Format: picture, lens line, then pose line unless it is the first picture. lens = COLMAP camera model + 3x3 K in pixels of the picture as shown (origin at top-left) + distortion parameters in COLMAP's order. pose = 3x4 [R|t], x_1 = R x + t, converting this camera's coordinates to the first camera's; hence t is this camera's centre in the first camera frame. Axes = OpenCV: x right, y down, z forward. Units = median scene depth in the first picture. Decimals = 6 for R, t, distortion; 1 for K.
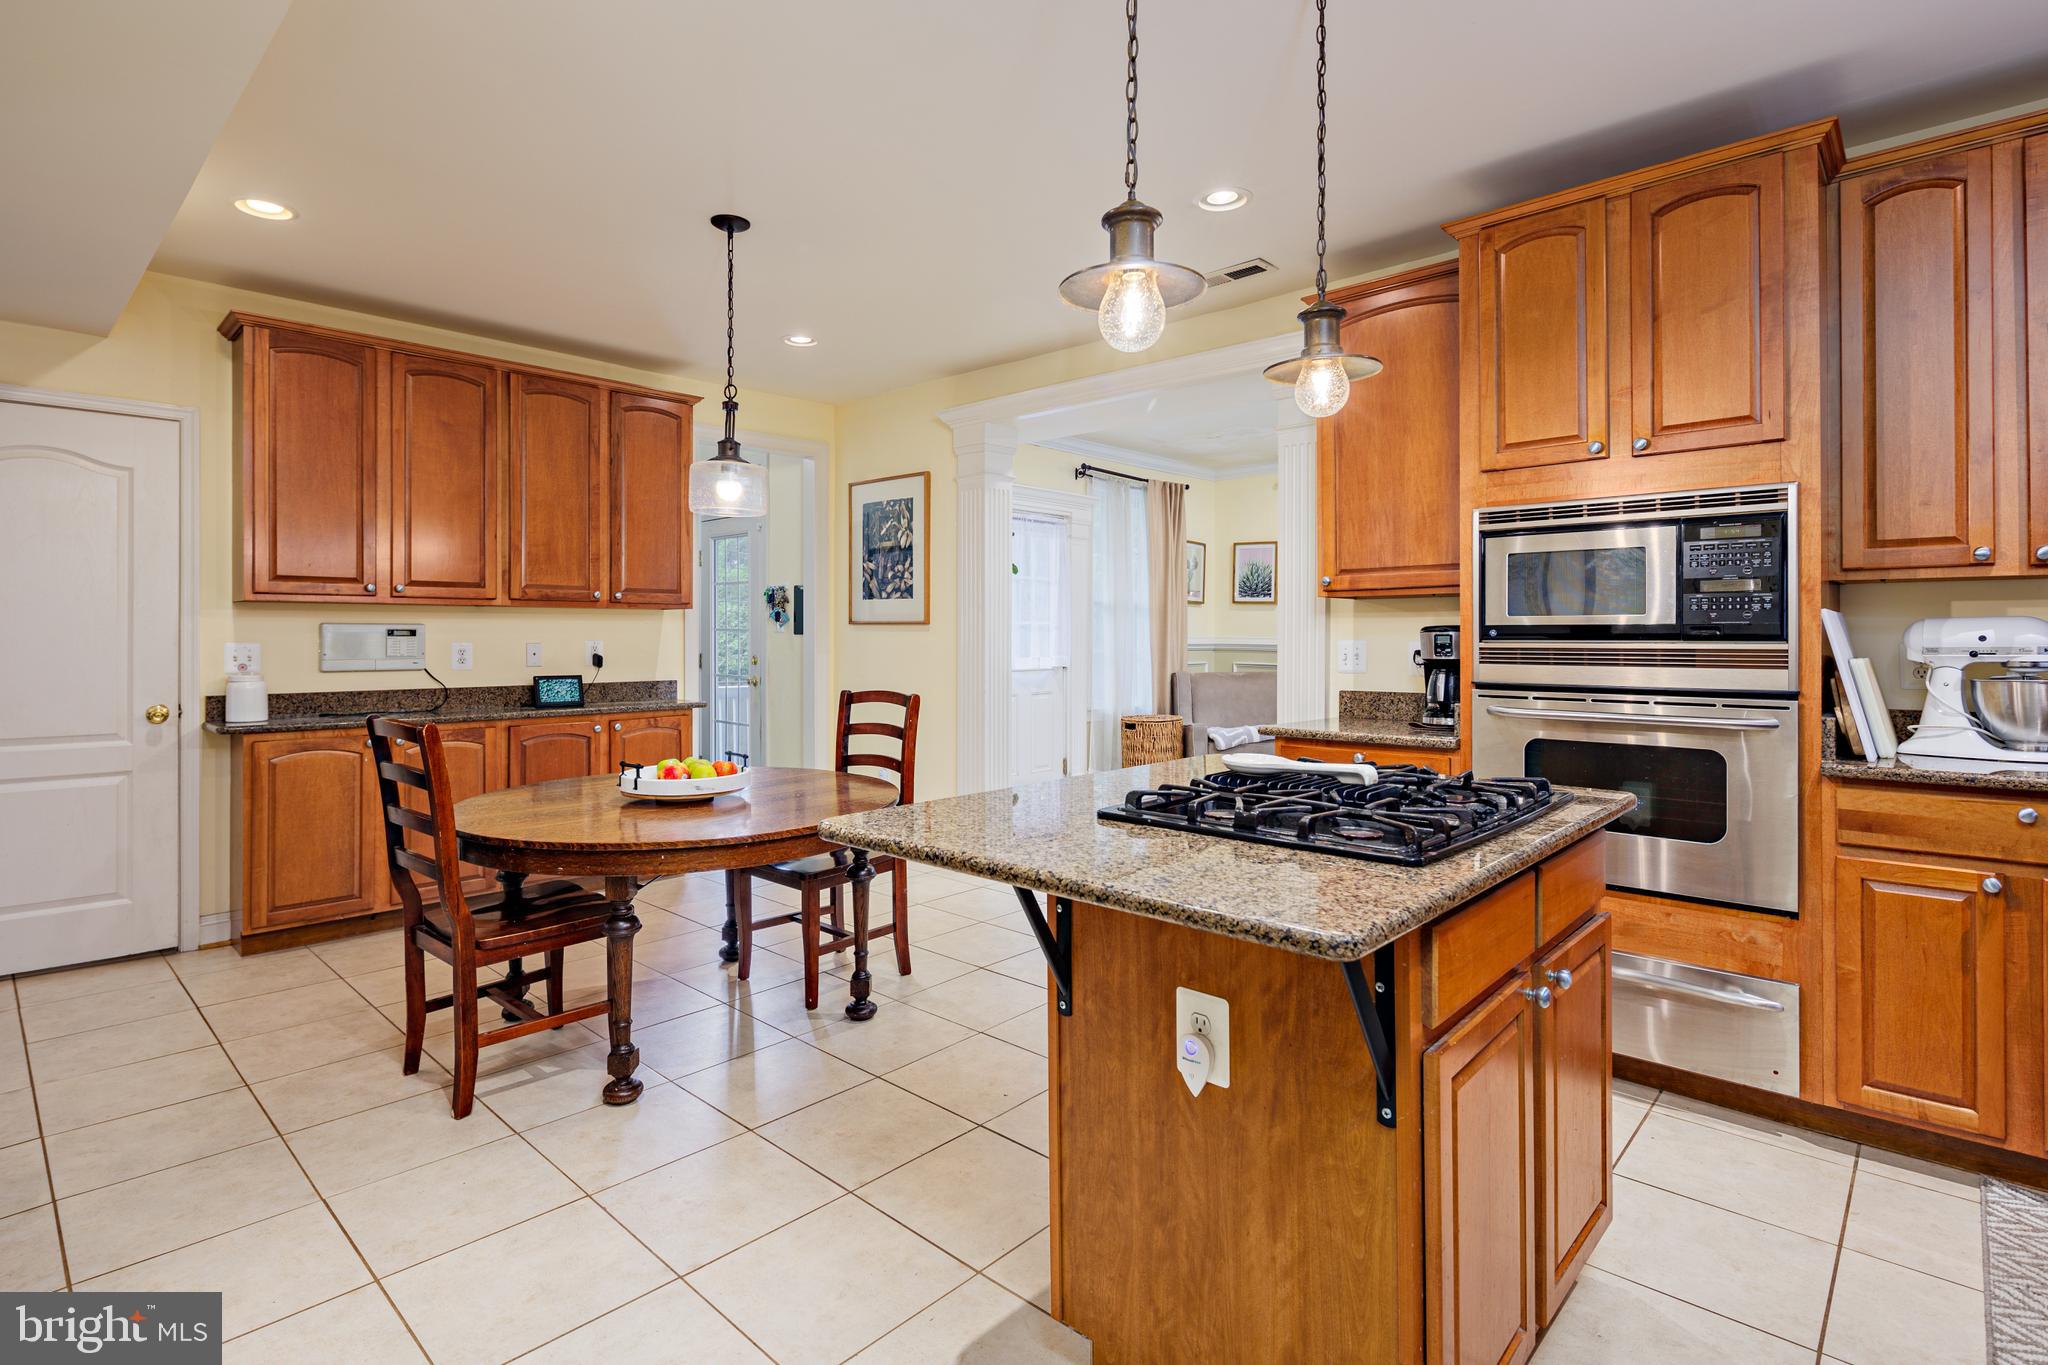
lens RADIAL K [[993.2, 0, 1035.5], [0, 993.2, 631.6], [0, 0, 1]] dist [0.004907, -0.006089]
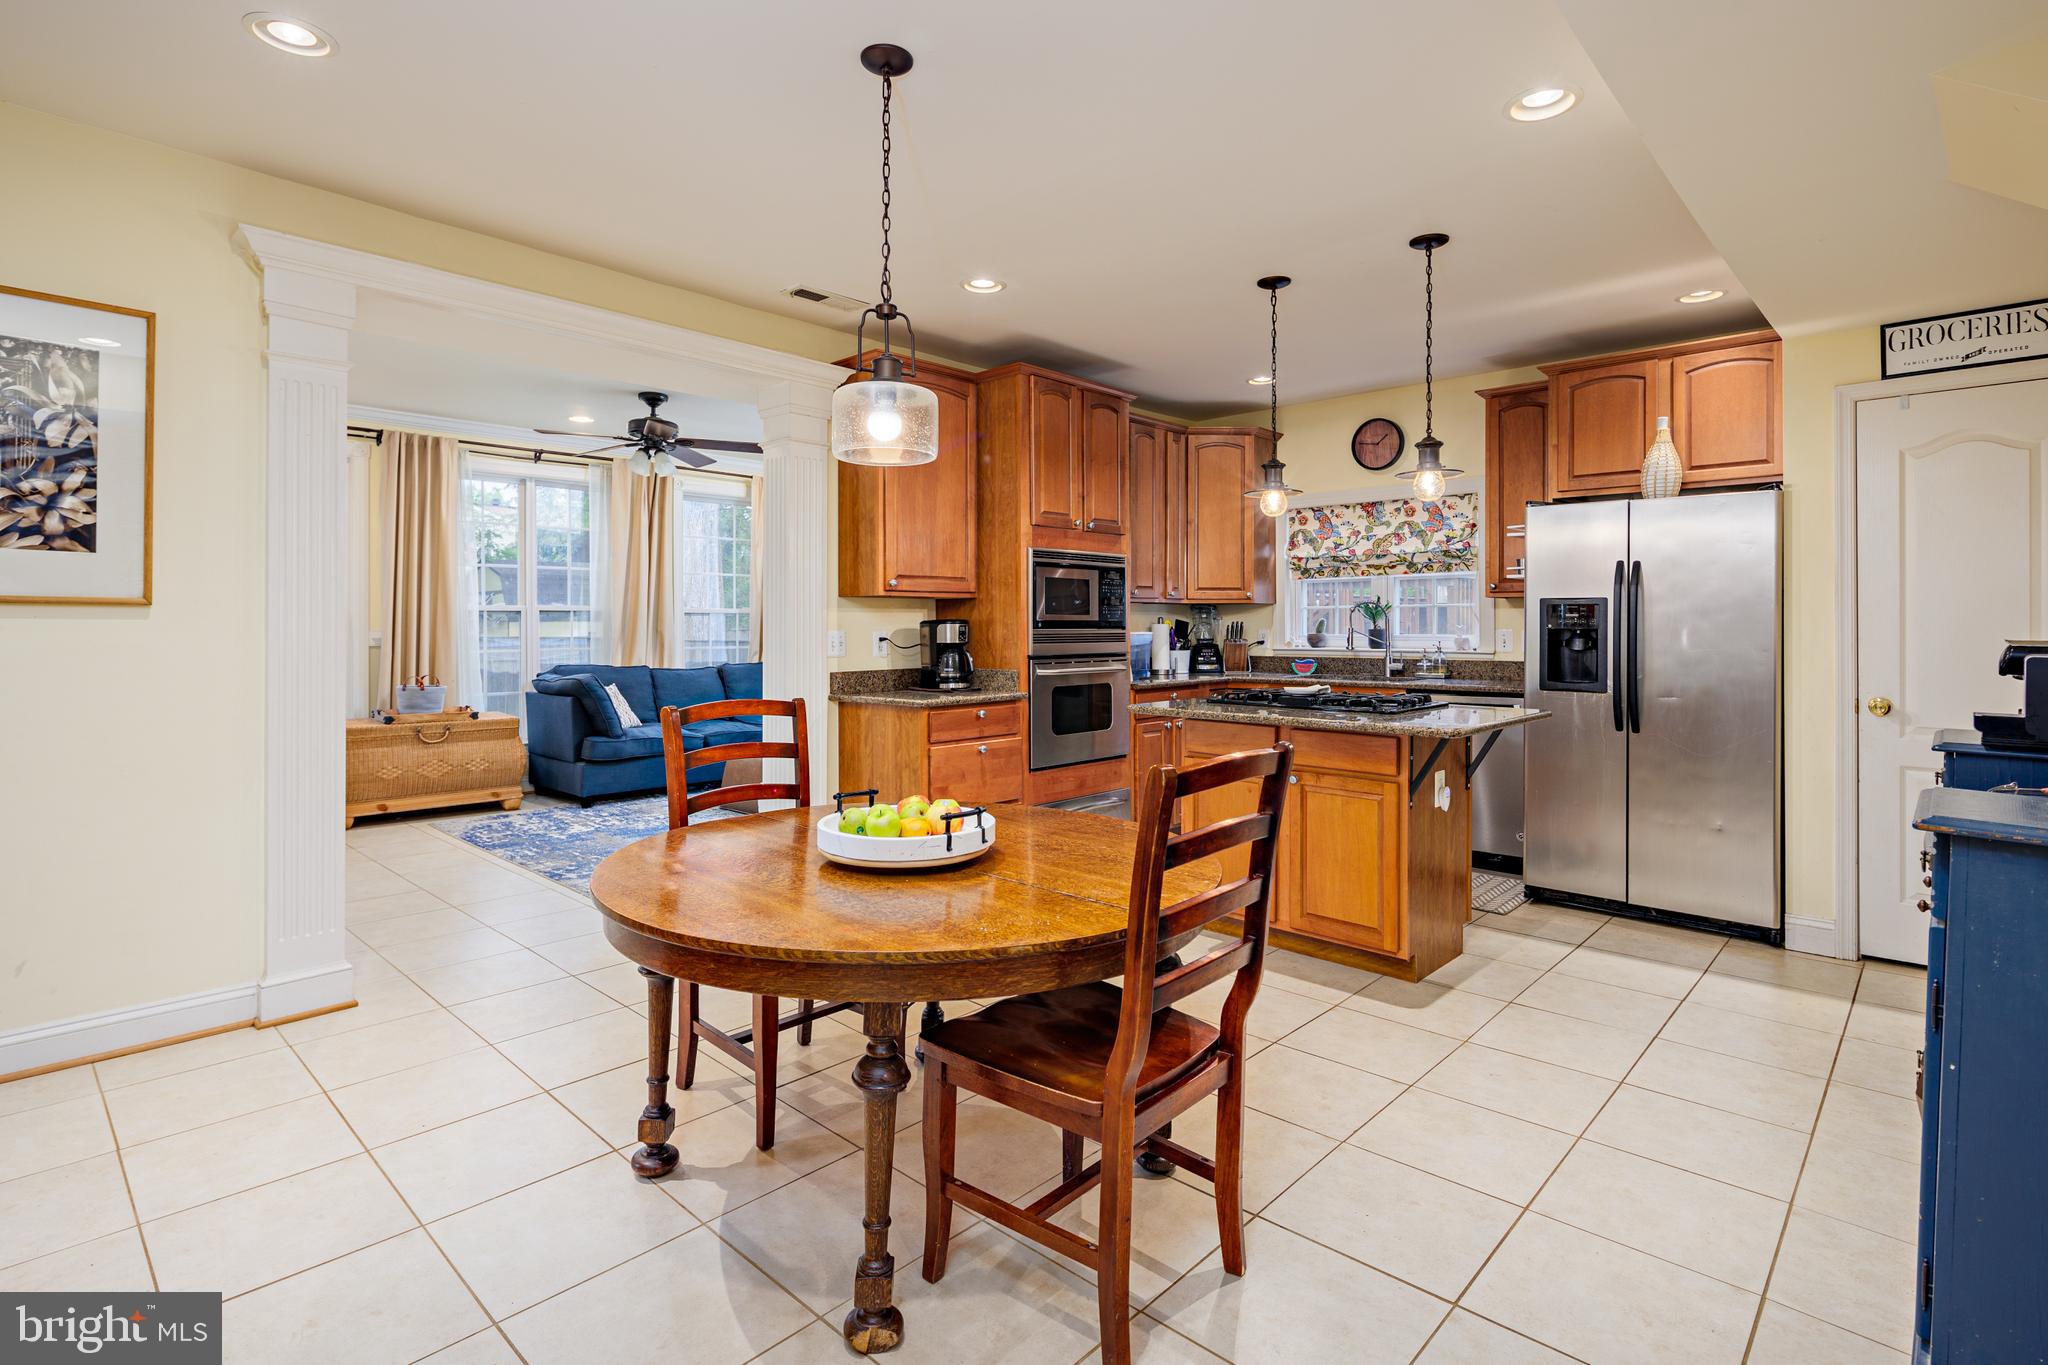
lens RADIAL K [[993.2, 0, 1004.1], [0, 993.2, 613.9], [0, 0, 1]] dist [0.004907, -0.006089]
pose [[0.021471, 0.011695, 0.999701, -0.847521], [-0.004393, 0.999923, -0.011604, 0.001535], [-0.999760, -0.004142, 0.021521, 0.738154]]
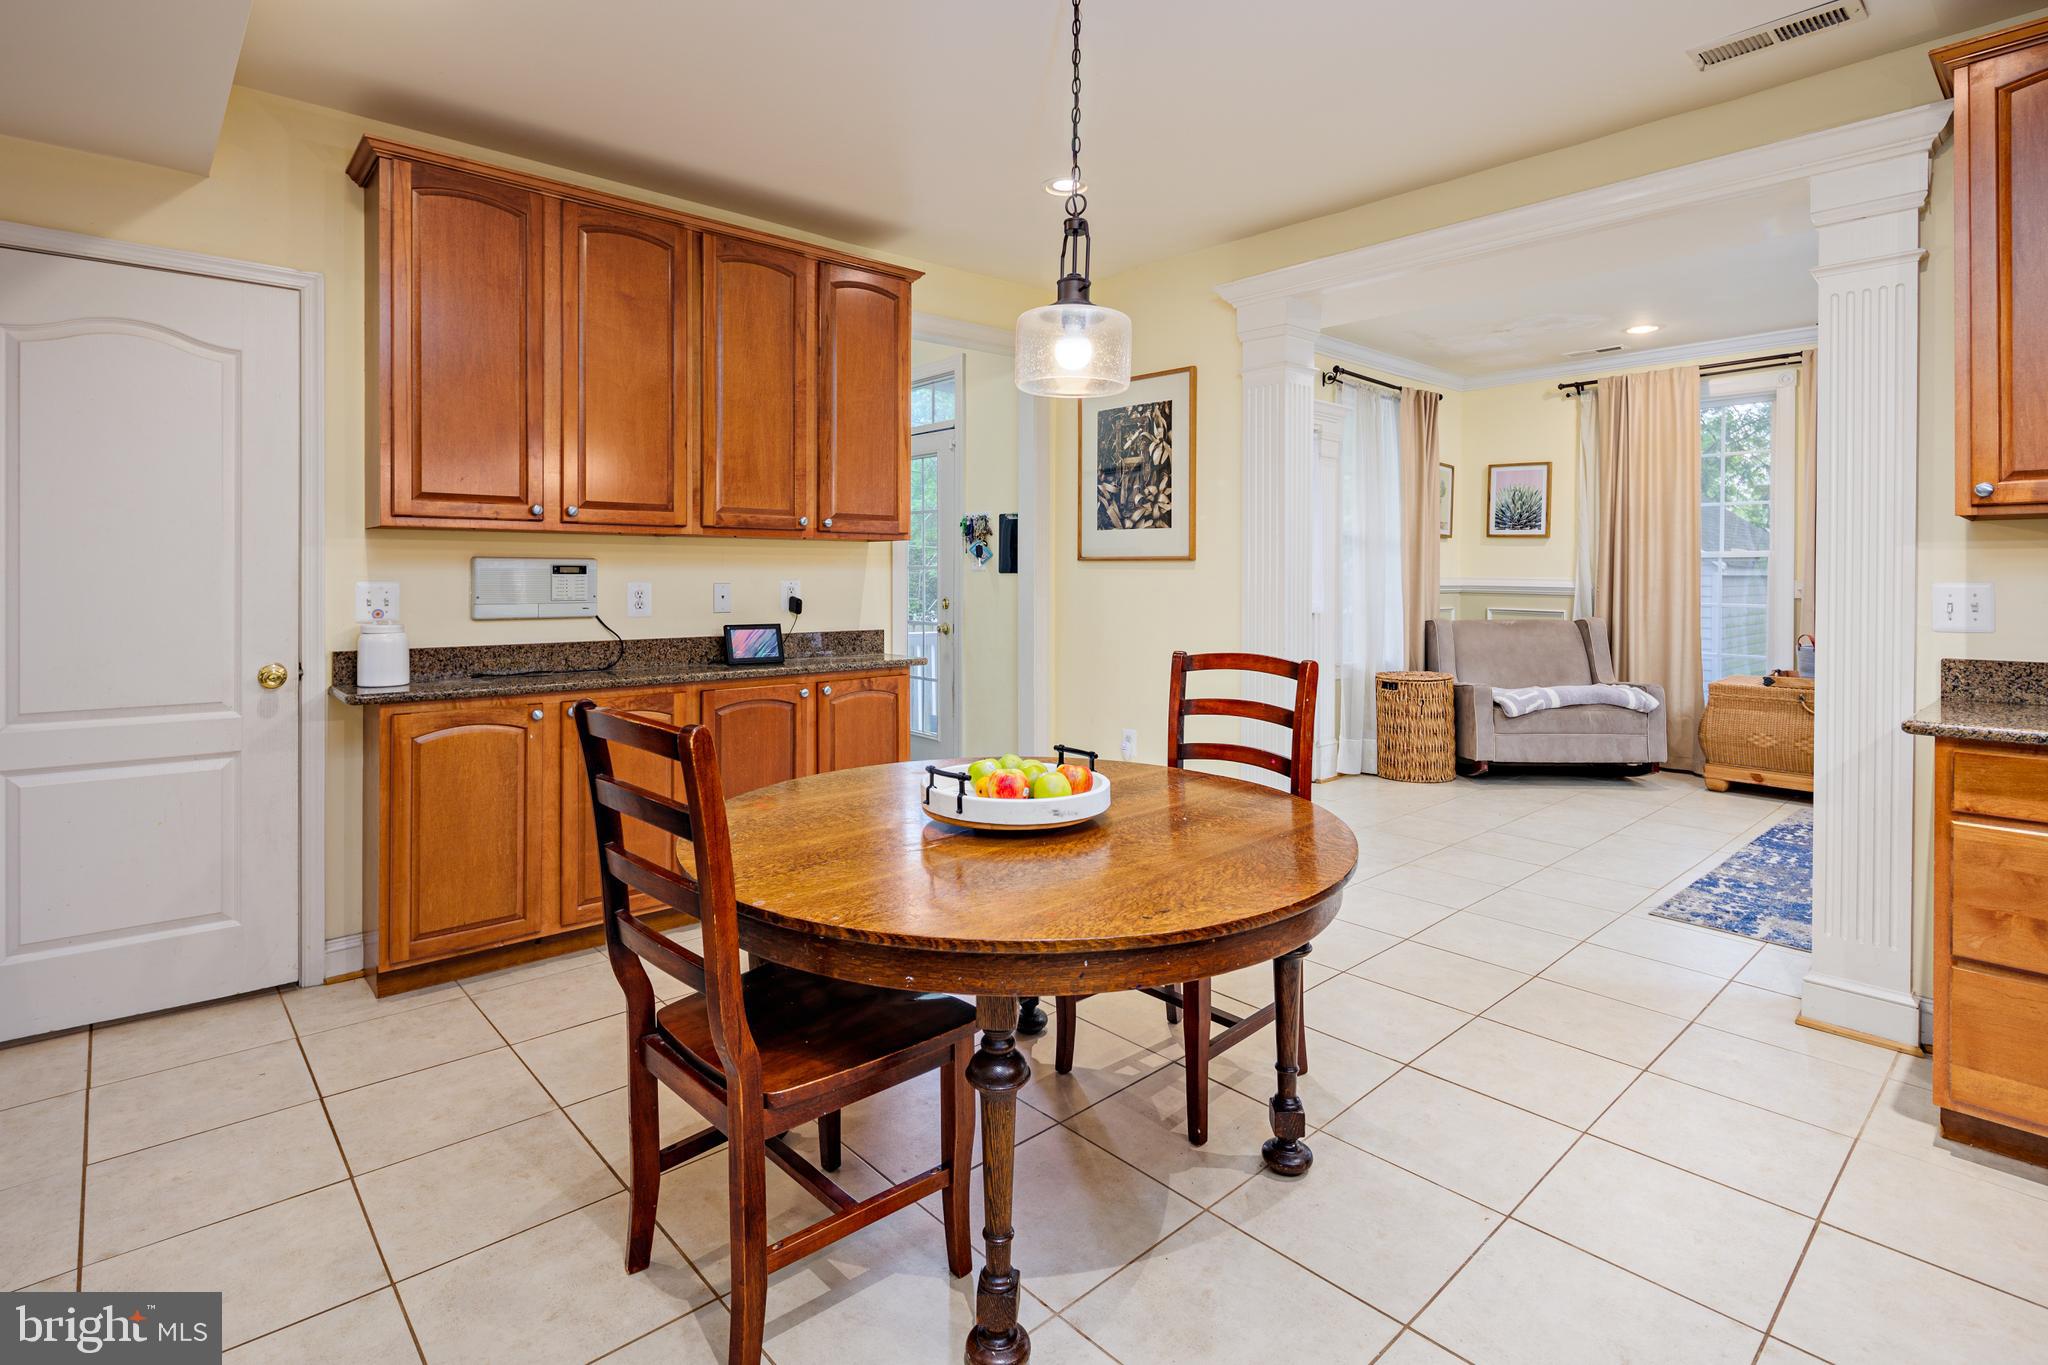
lens RADIAL K [[993.2, 0, 1033.6], [0, 993.2, 576.0], [0, 0, 1]] dist [0.004907, -0.006089]
pose [[0.996501, 0.002467, -0.083544, -0.230793], [-0.002059, 0.999985, 0.004976, 0.001713], [0.083555, -0.004787, 0.996492, 0.279578]]
